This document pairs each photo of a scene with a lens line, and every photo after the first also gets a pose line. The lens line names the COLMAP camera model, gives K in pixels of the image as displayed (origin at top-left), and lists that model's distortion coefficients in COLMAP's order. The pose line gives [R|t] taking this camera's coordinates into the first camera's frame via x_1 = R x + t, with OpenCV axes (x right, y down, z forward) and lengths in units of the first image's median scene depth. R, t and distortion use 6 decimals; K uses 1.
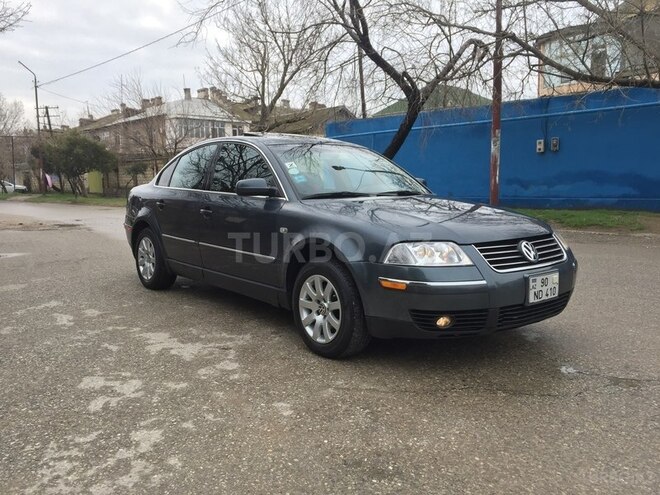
lens RADIAL K [[644.5, 0, 330.0], [0, 644.5, 247.5], [0, 0, 1]] dist [0.180144, -0.310731]
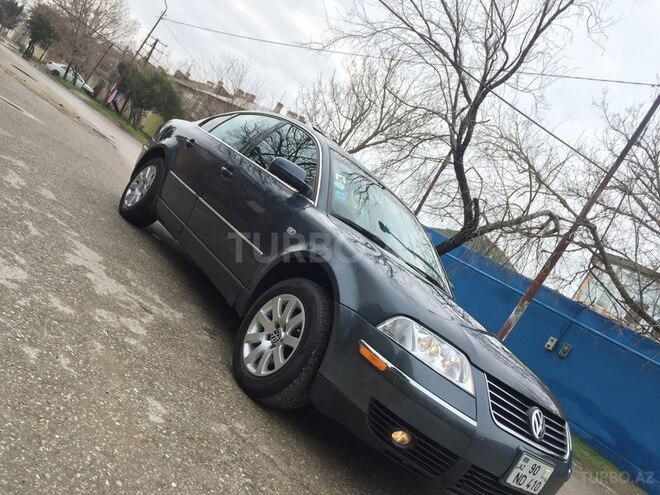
lens RADIAL K [[596.6, 0, 330.0], [0, 596.6, 247.5], [0, 0, 1]] dist [0.111087, -0.159651]
pose [[0.825785, 0.563070, -0.032123, 0.004836], [-0.561759, 0.816135, -0.135465, 0.060426], [-0.050060, 0.129910, 0.990261, 0.224945]]
